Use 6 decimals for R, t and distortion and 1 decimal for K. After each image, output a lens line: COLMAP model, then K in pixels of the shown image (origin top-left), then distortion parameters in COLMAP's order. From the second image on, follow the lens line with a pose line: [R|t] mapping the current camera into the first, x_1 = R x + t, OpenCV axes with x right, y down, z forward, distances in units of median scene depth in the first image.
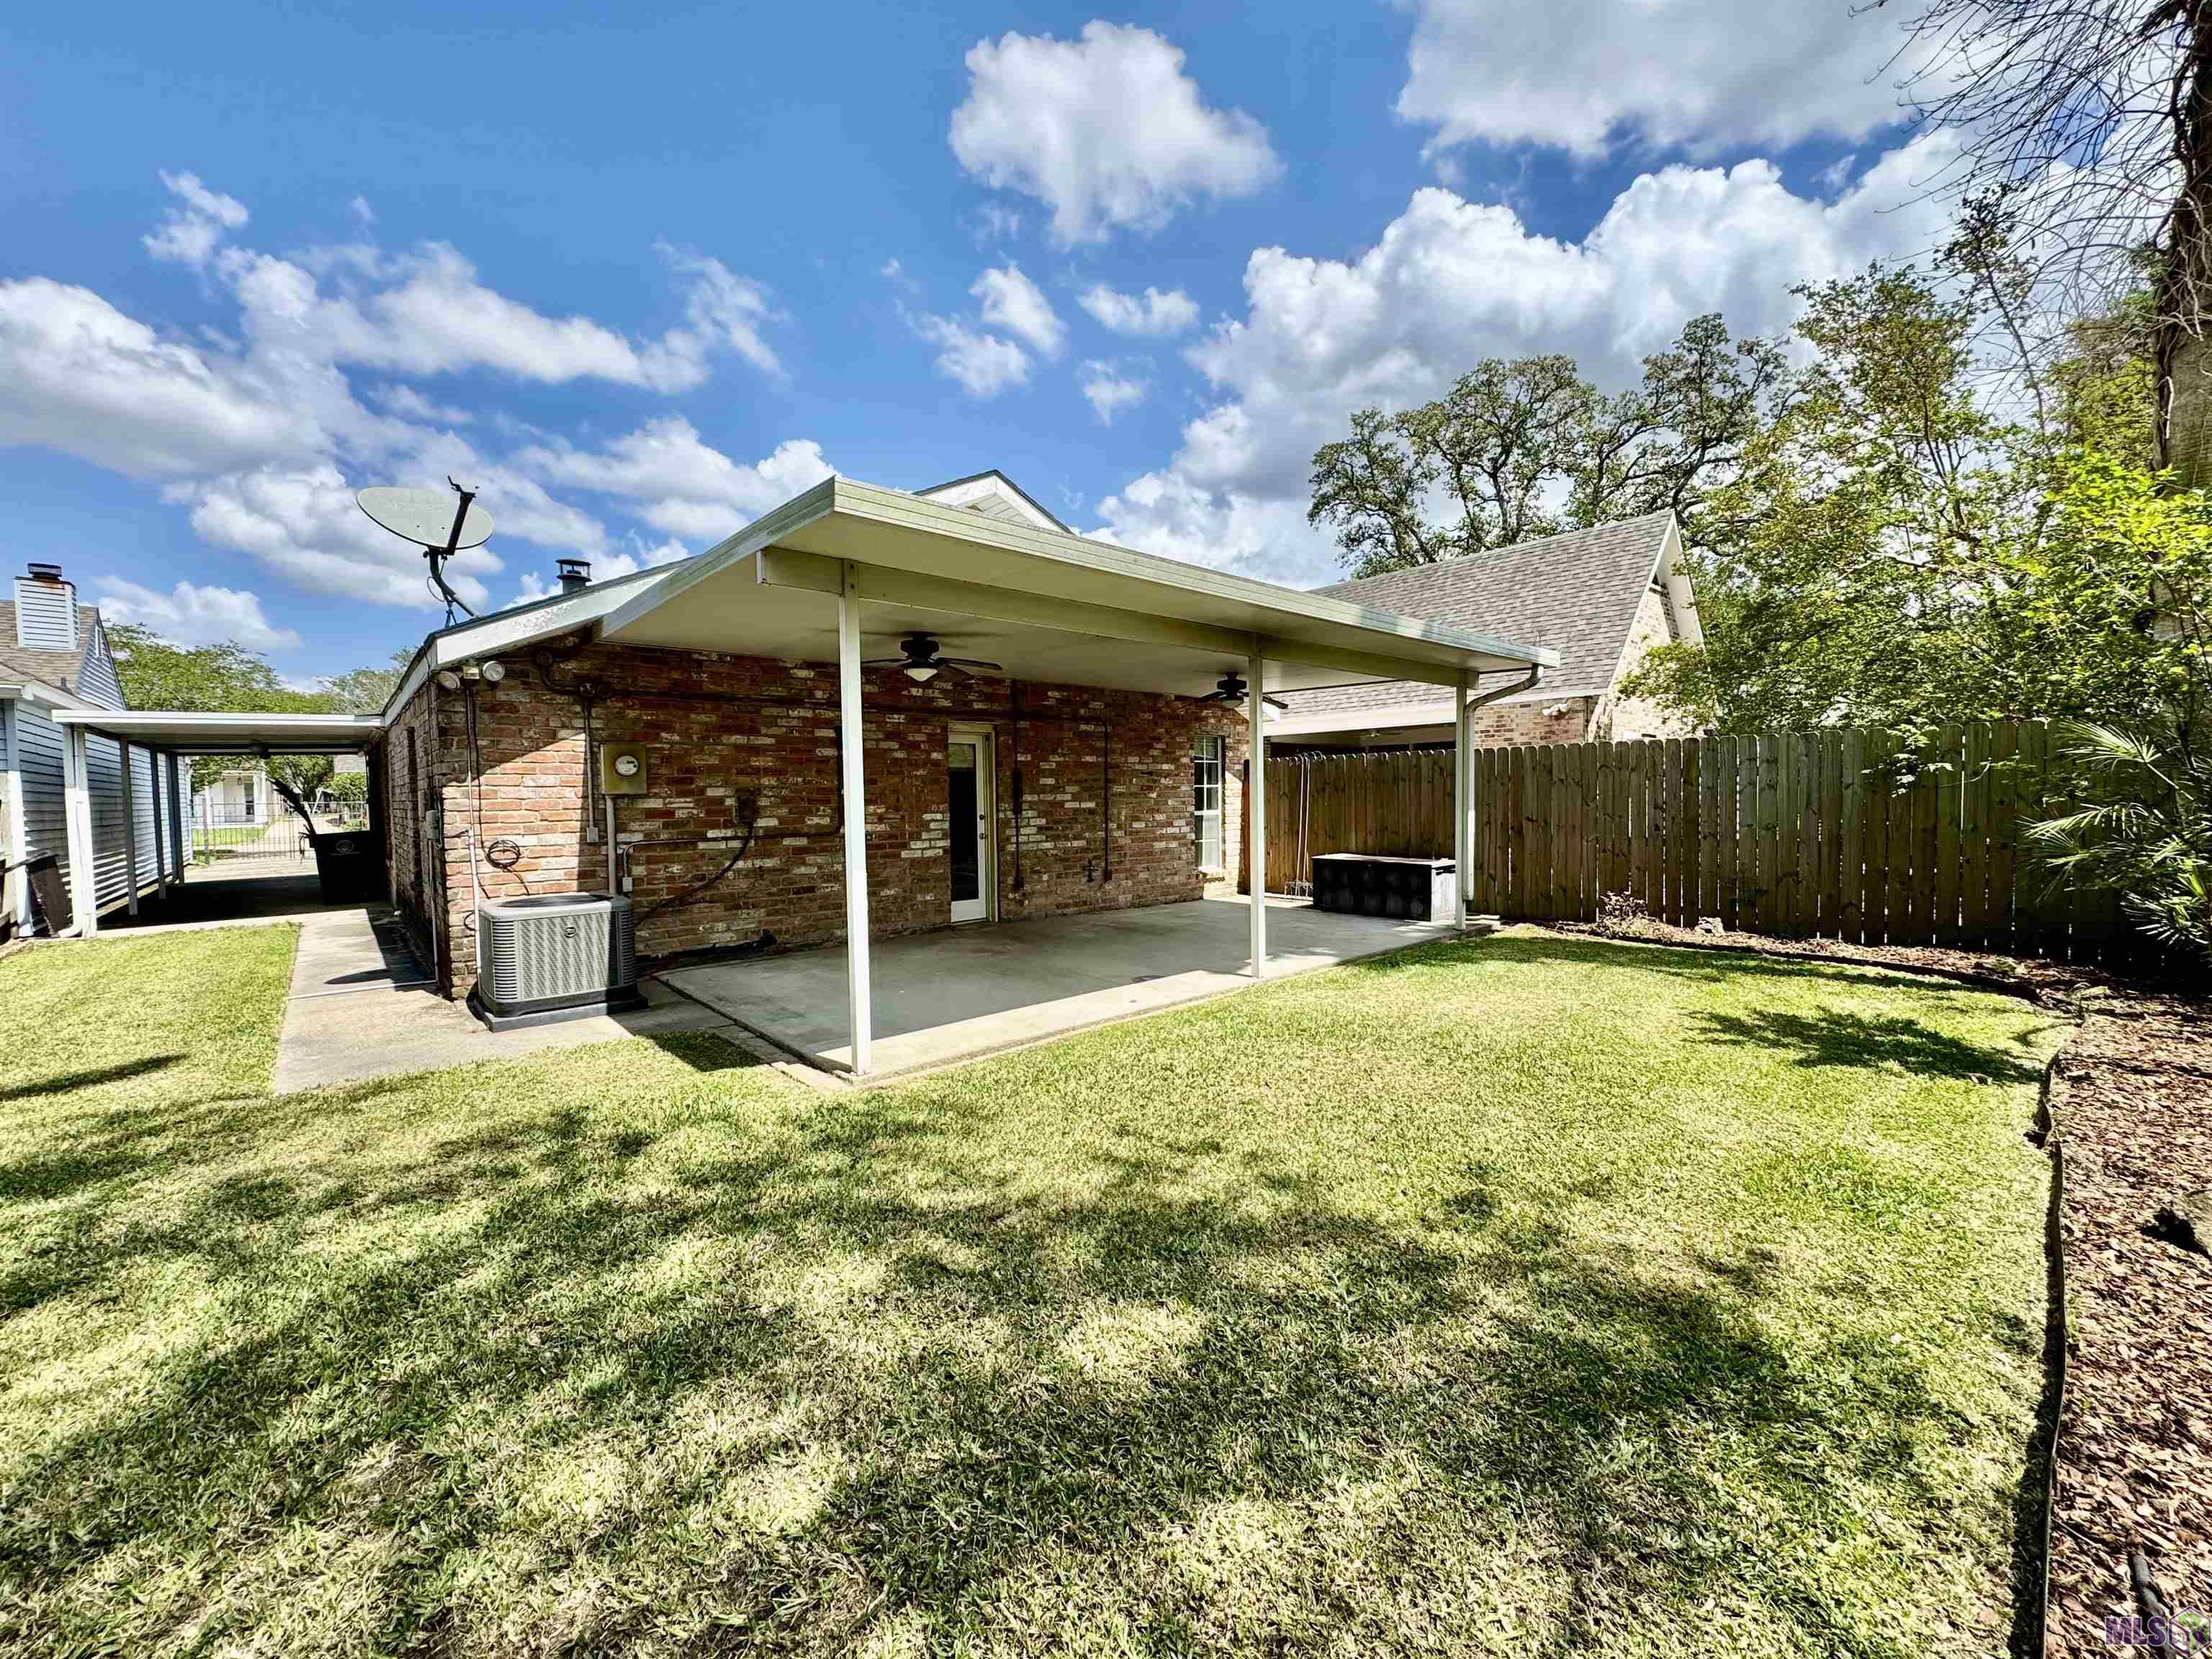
lens RADIAL K [[878.4, 0, 1085.2], [0, 878.4, 828.9], [0, 0, 1]] dist [-0.002408, 0.000026]
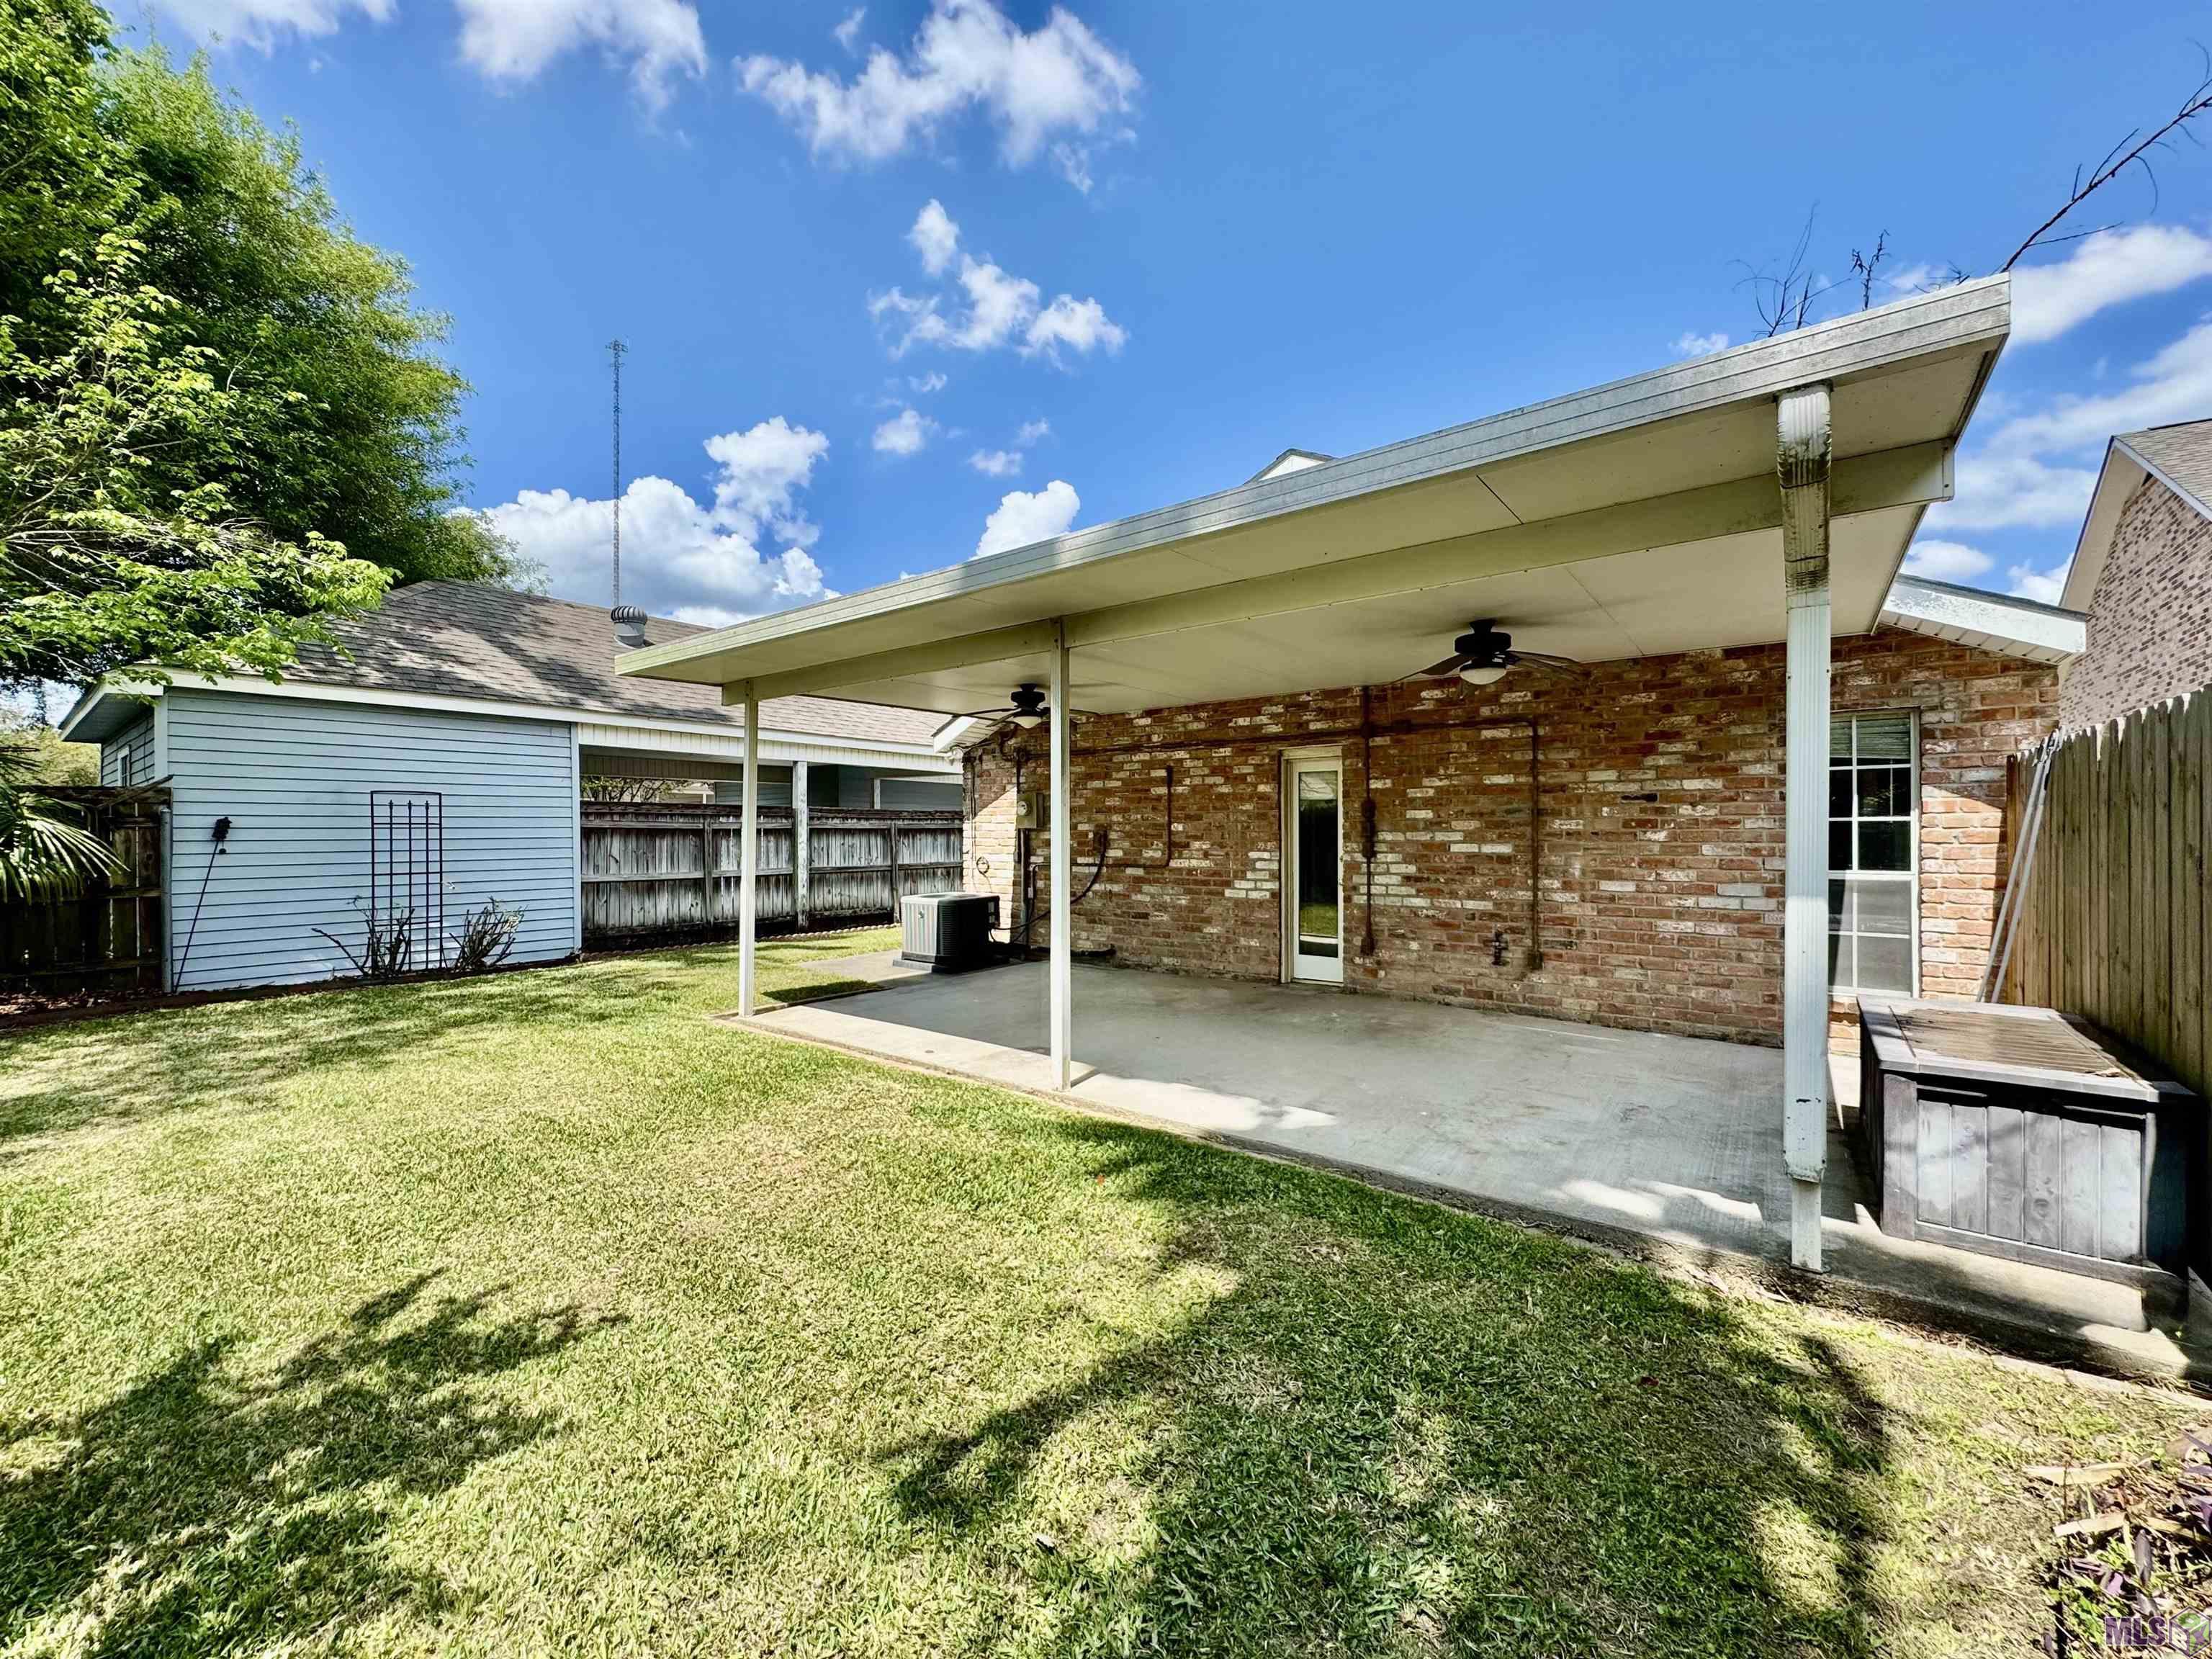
lens RADIAL K [[878.4, 0, 1086.8], [0, 878.4, 830.1], [0, 0, 1]] dist [-0.002408, 0.000026]
pose [[0.185853, 0.015055, -0.982462, 0.683696], [-0.036453, 0.999300, 0.008417, -0.040754], [0.981901, 0.034249, 0.186271, 0.648418]]
